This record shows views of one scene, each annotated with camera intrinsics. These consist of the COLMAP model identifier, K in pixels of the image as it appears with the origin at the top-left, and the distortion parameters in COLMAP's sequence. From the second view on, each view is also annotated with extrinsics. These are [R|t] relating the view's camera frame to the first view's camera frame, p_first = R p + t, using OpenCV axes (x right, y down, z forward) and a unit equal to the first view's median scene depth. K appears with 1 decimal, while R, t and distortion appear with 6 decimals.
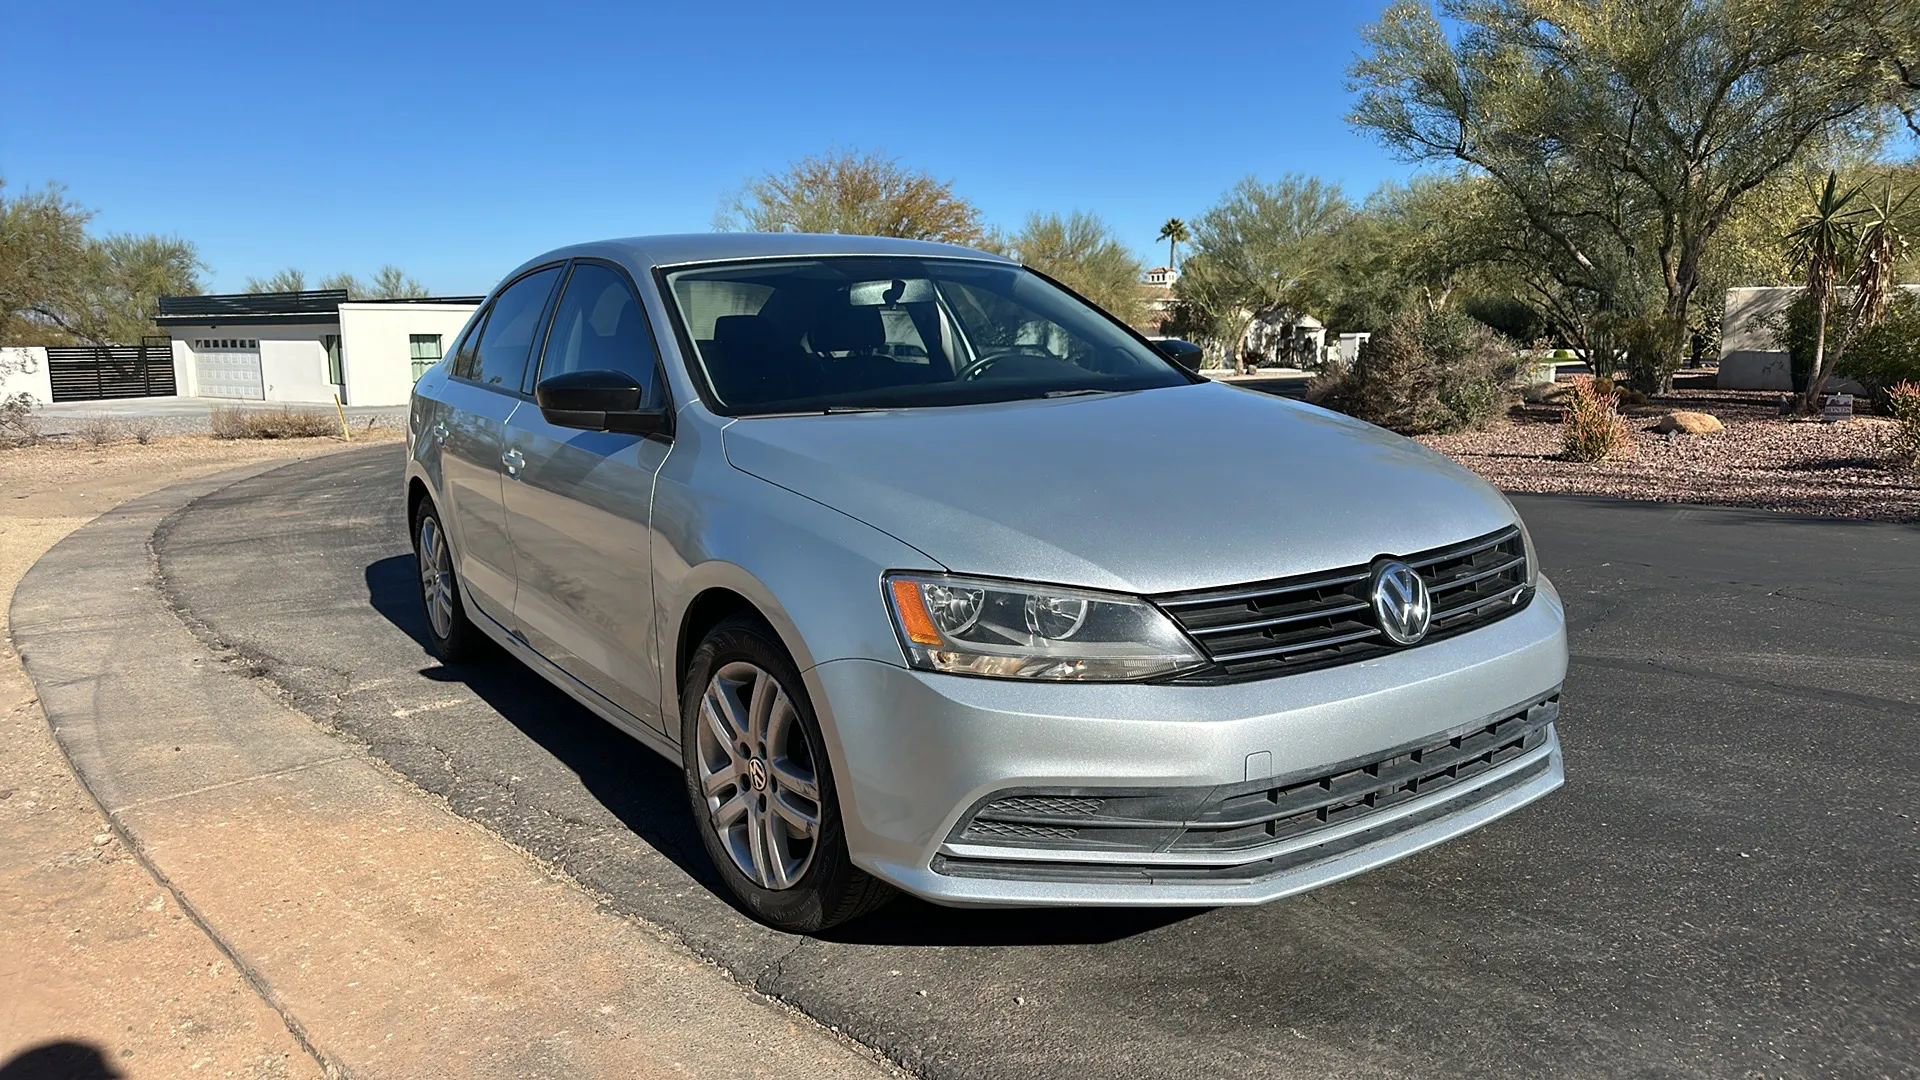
lens RADIAL K [[1362.5, 0, 951.5], [0, 1362.5, 541.9], [0, 0, 1]] dist [0.017825, -0.032741]
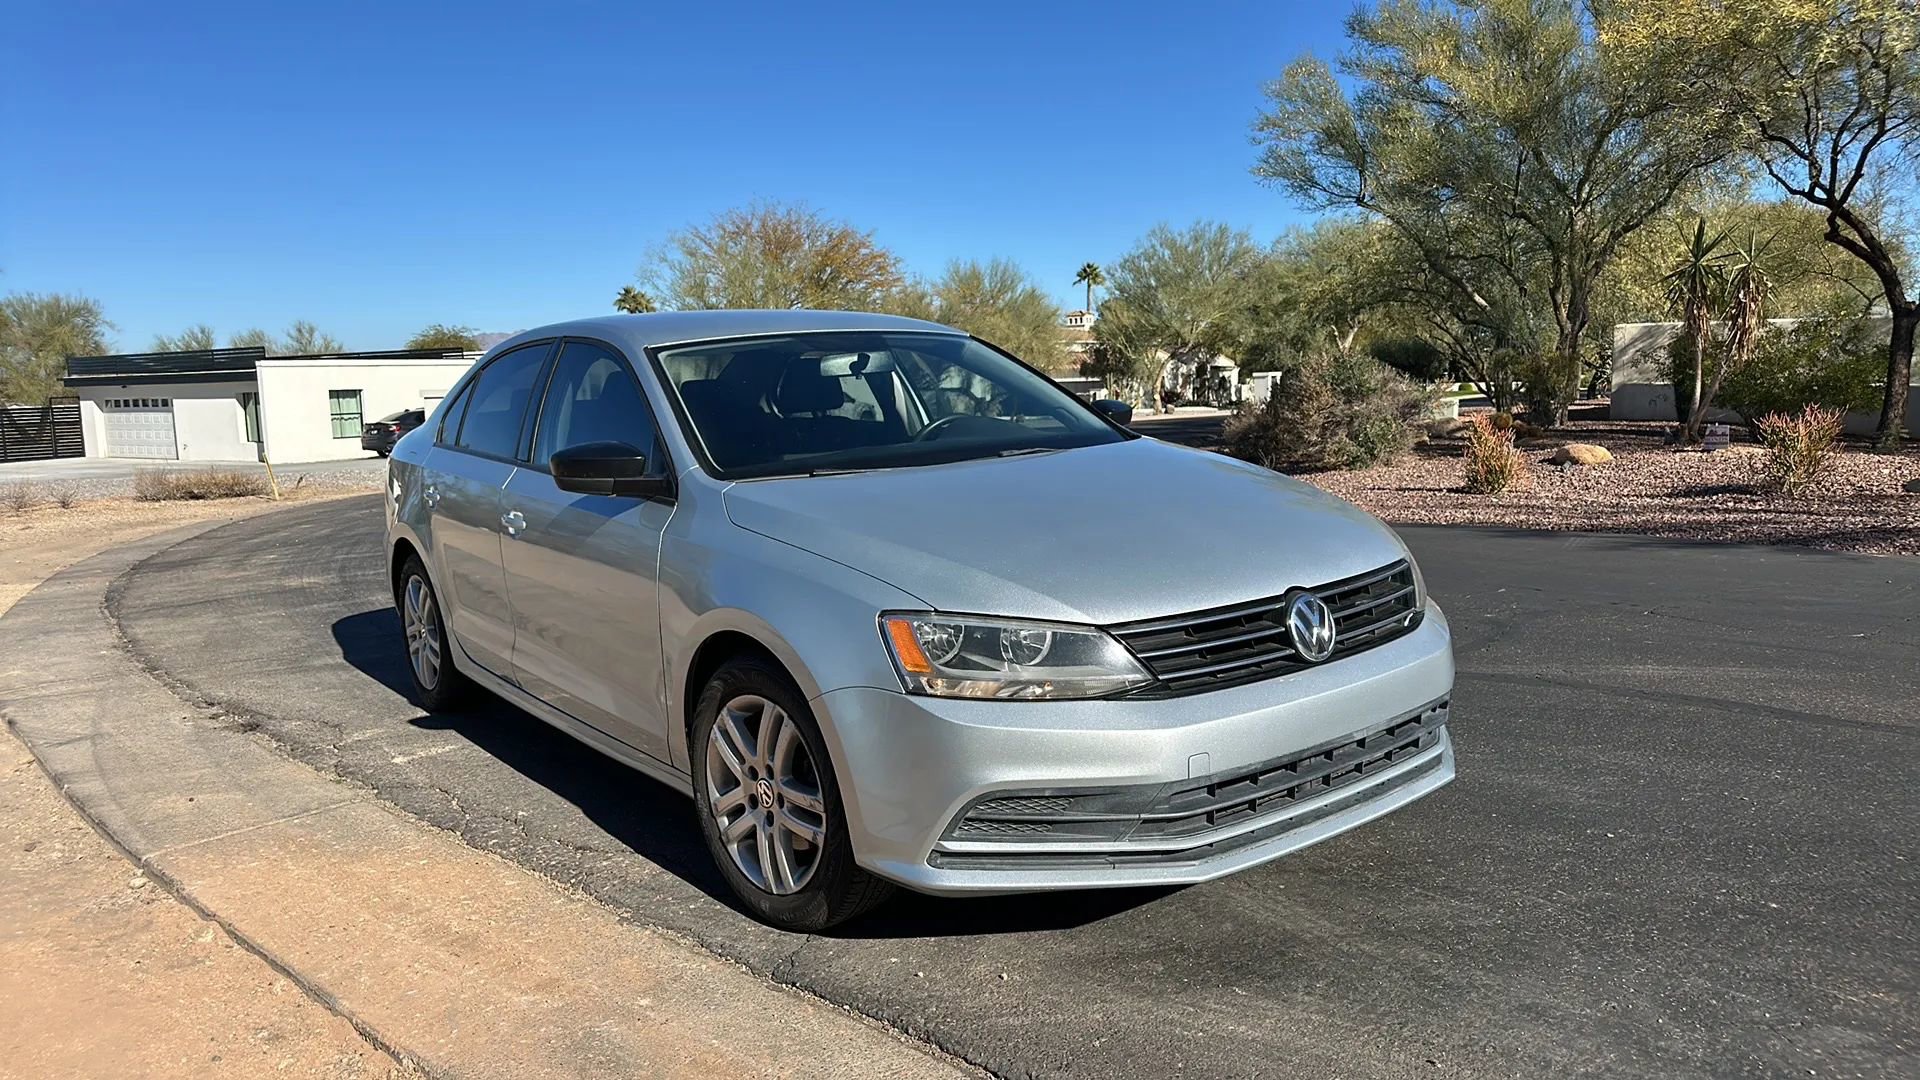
lens RADIAL K [[1362.5, 0, 951.5], [0, 1362.5, 526.3], [0, 0, 1]] dist [0.017825, -0.032741]
pose [[0.998177, -0.024284, 0.055250, -0.028598], [0.026598, 0.998783, -0.041543, -0.001138], [-0.054174, 0.042937, 0.997608, -0.103739]]
